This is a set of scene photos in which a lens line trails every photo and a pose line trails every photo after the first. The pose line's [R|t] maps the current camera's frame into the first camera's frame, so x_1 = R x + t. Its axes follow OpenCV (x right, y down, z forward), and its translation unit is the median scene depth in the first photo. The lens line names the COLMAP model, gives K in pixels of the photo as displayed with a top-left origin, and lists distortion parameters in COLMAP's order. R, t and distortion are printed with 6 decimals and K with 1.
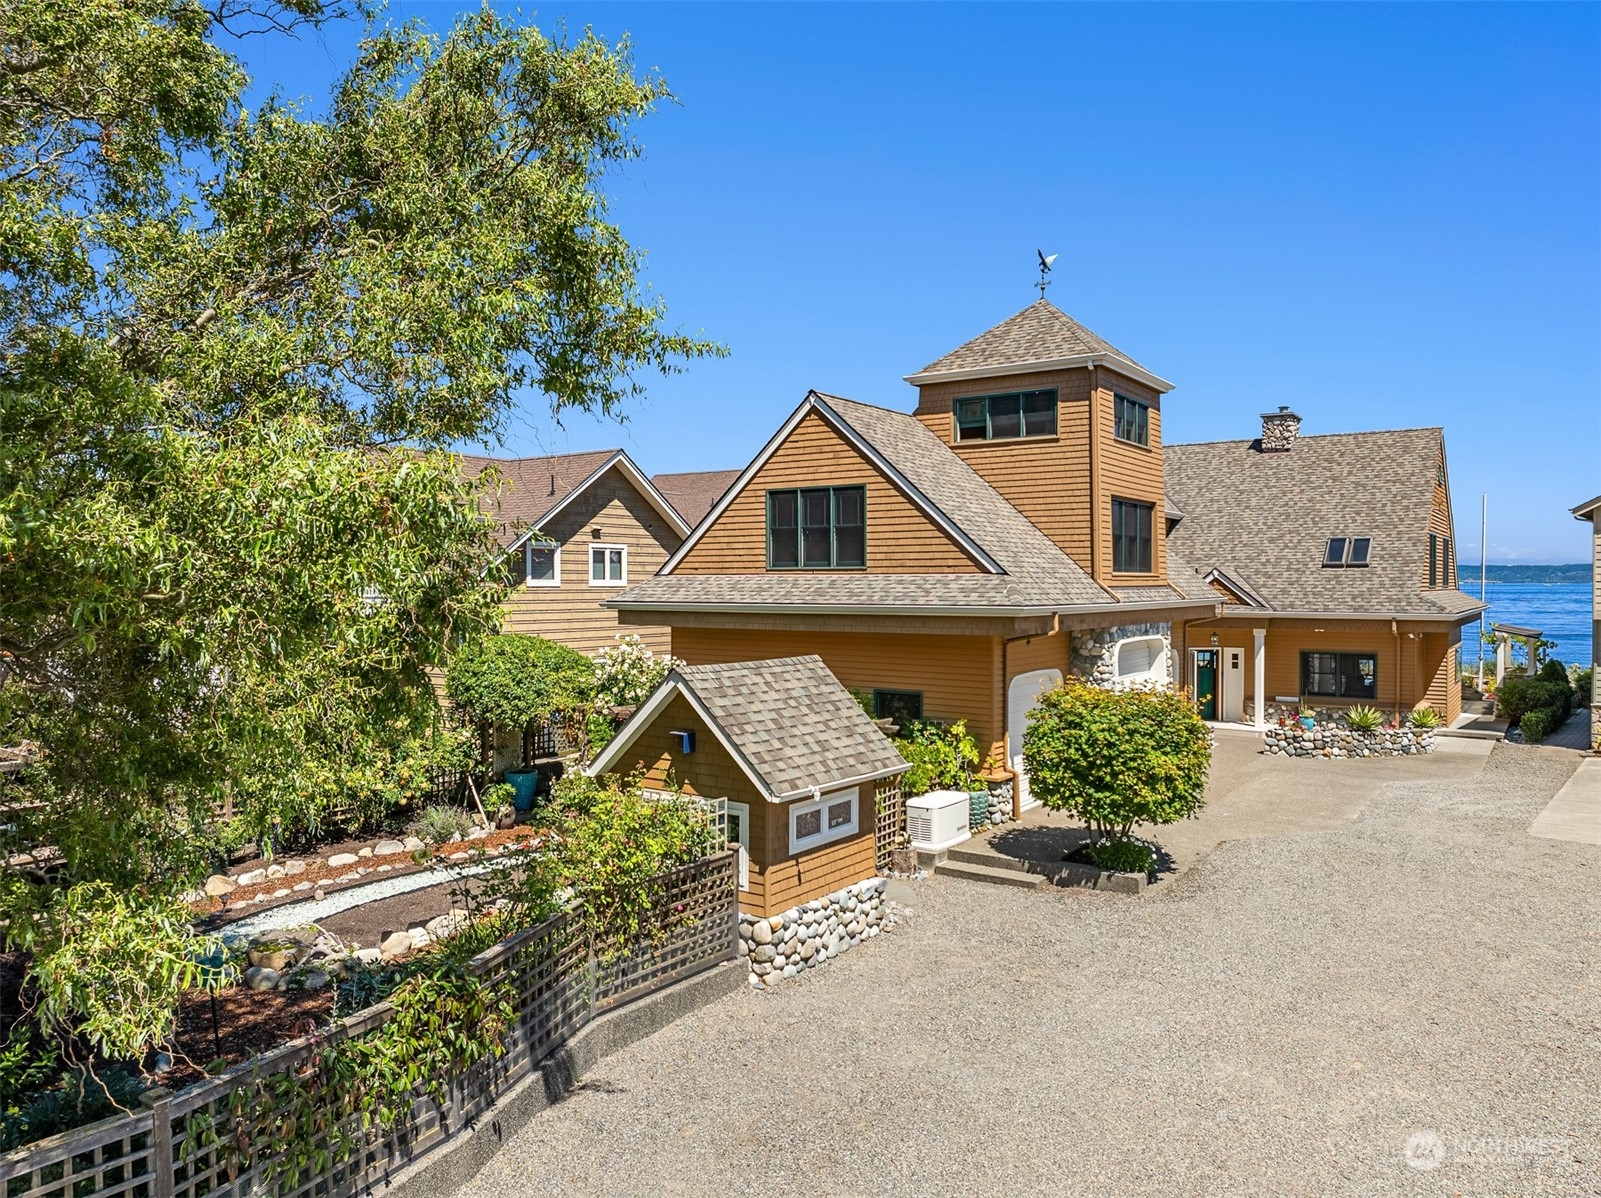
lens RADIAL K [[1118.3, 0, 804.6], [0, 1118.3, 600.8], [0, 0, 1]] dist [-0.036786, 0.003330]
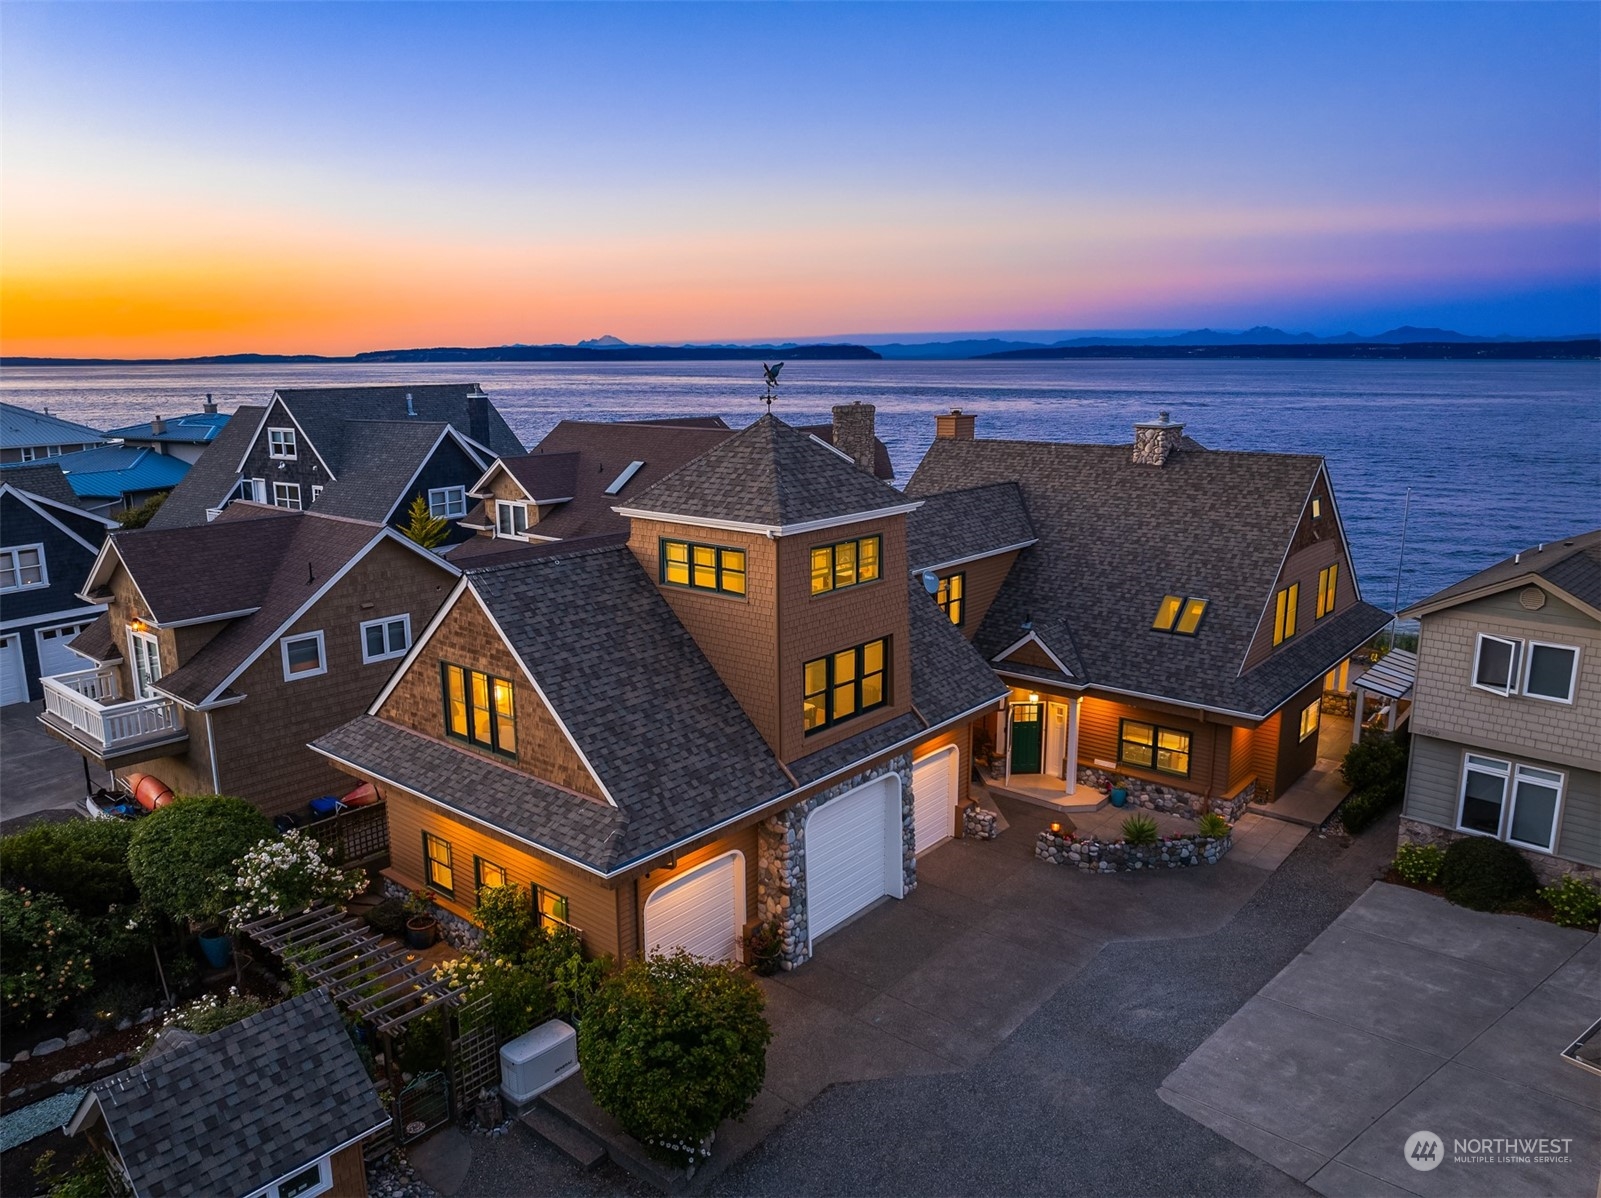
lens RADIAL K [[1118.3, 0, 796.2], [0, 1118.3, 595.0], [0, 0, 1]] dist [-0.036786, 0.003330]
pose [[0.996065, 0.015493, -0.087261, 0.246201], [0.001526, 0.981456, 0.191680, -0.233310], [0.088613, -0.191059, 0.977571, 0.065557]]
